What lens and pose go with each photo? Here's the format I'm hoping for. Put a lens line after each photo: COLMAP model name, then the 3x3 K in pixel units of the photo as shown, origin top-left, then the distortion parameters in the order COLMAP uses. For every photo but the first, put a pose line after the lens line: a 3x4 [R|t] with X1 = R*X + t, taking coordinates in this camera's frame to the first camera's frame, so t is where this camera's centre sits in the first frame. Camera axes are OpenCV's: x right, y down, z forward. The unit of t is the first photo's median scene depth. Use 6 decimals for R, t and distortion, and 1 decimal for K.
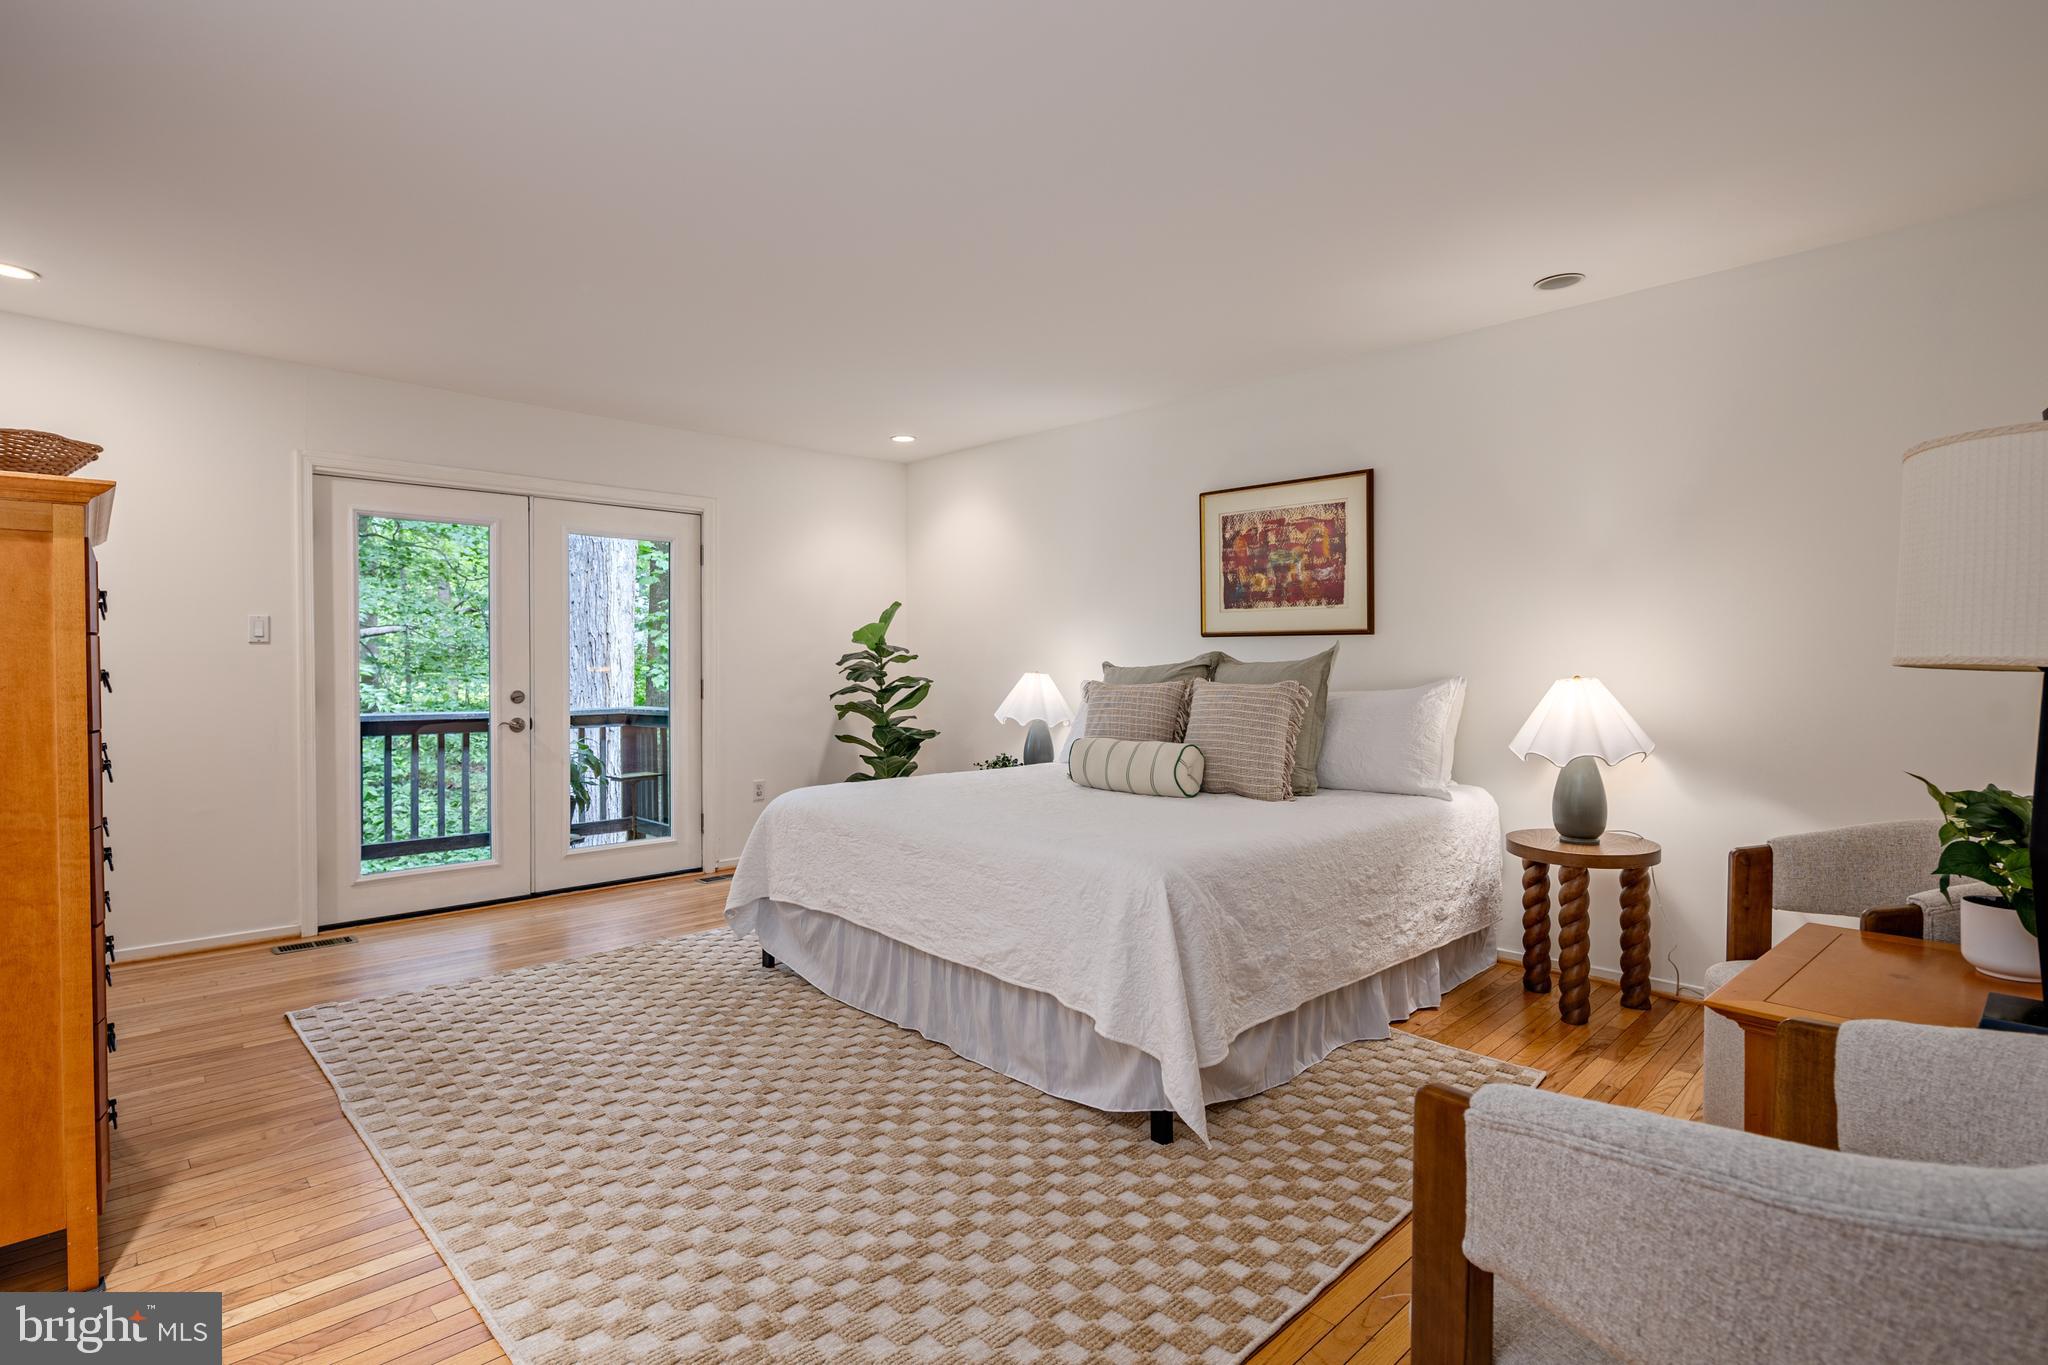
lens RADIAL K [[992.1, 0, 1016.2], [0, 992.1, 680.9], [0, 0, 1]] dist [0.001829, 0.000367]
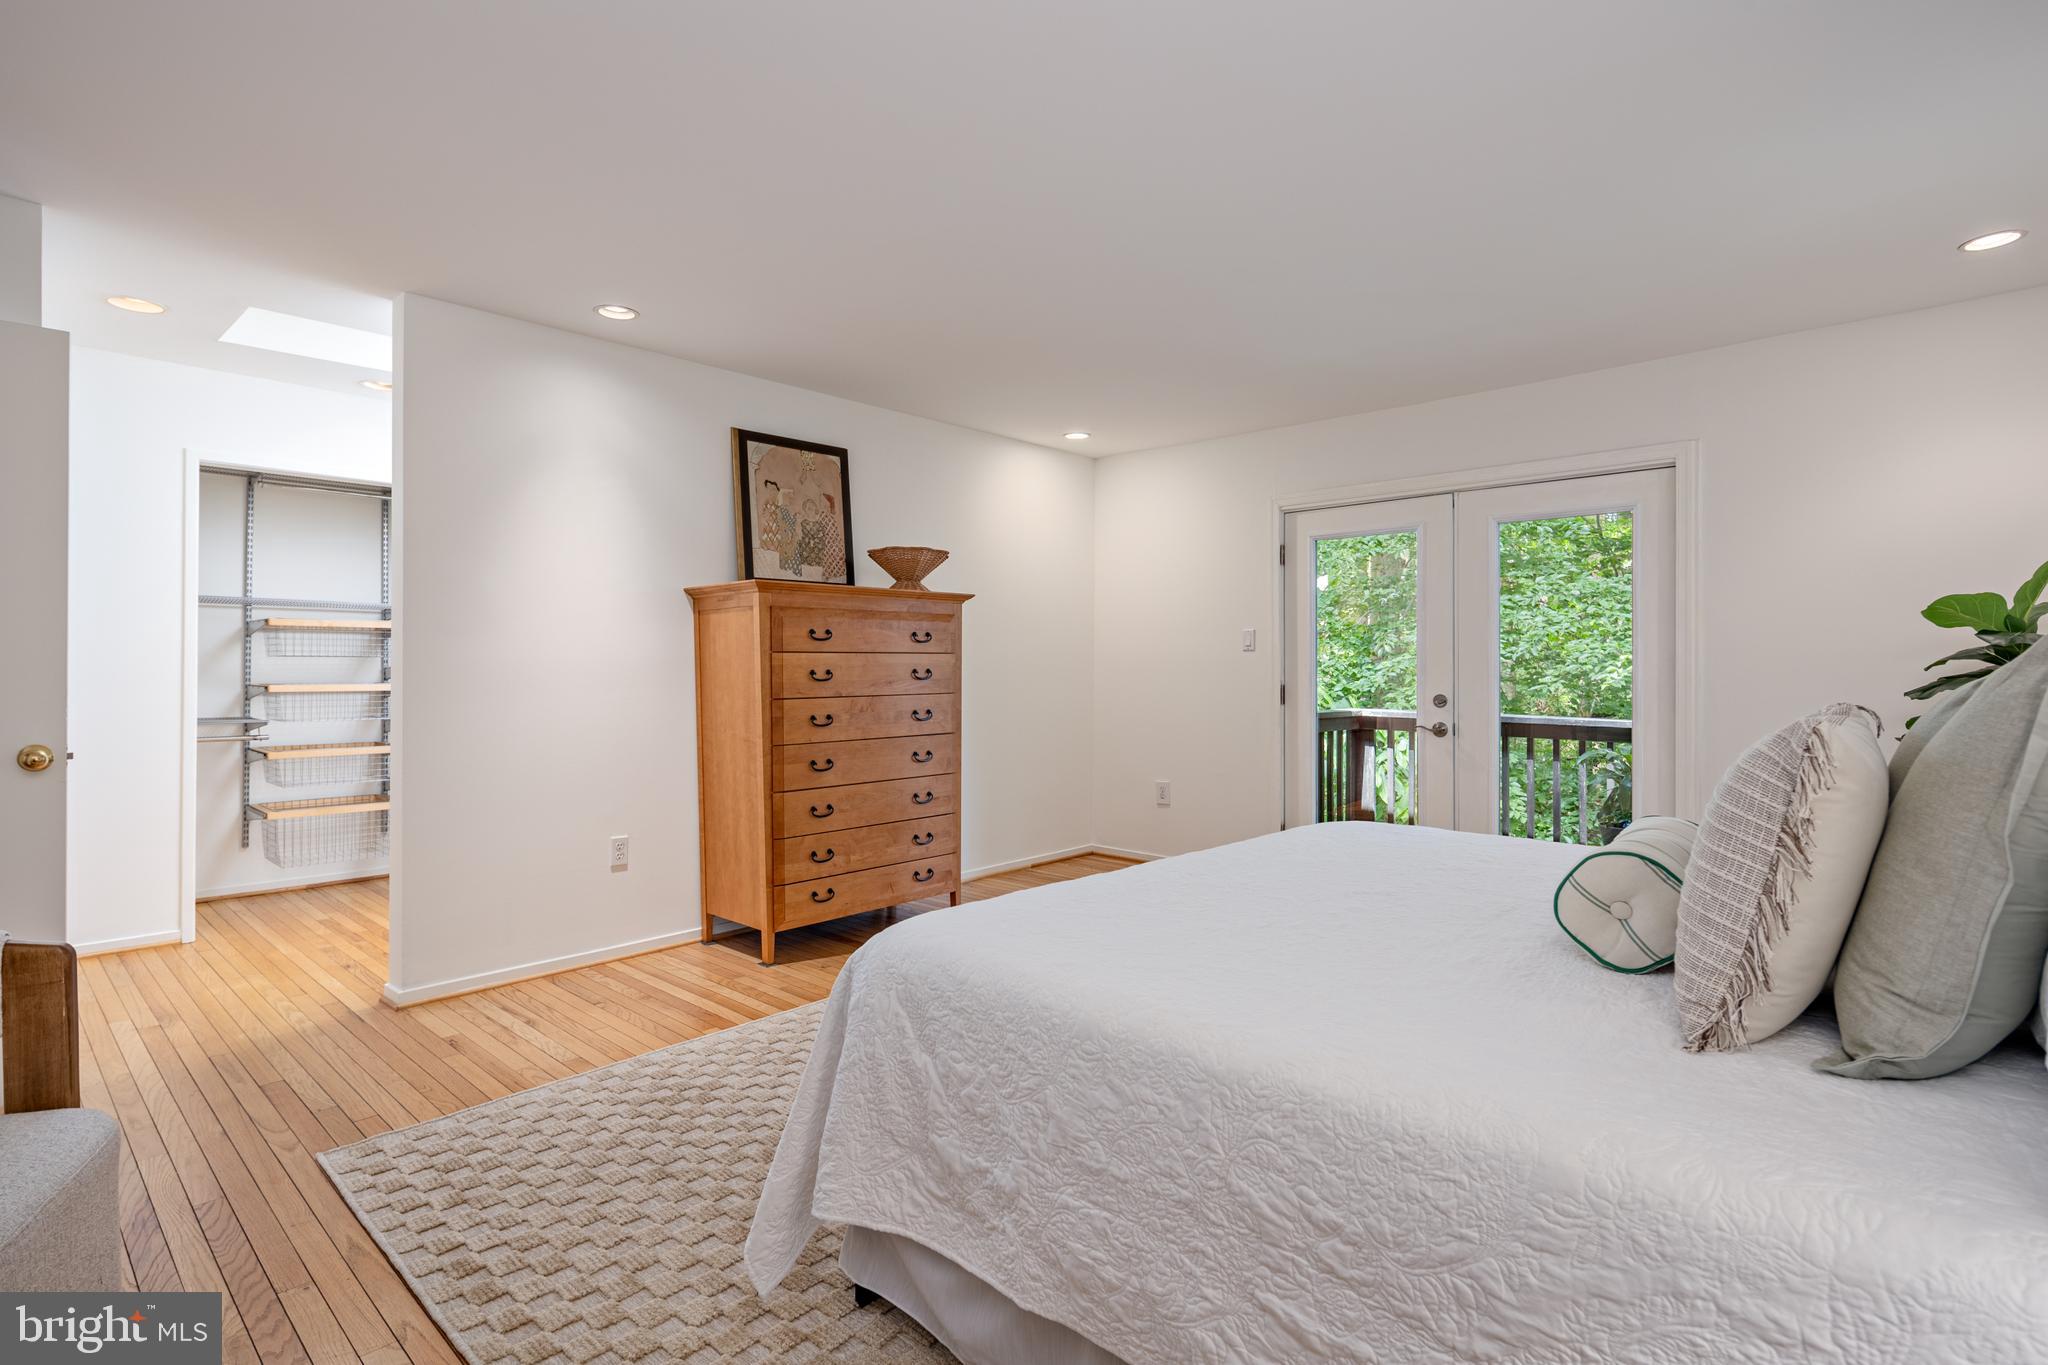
lens RADIAL K [[992.1, 0, 1015.0], [0, 992.1, 674.6], [0, 0, 1]] dist [0.001829, 0.000367]
pose [[0.055814, 0.007444, -0.998413, 0.488073], [-0.017918, 0.999819, 0.006452, -0.009037], [0.998280, 0.017530, 0.055937, 0.575862]]
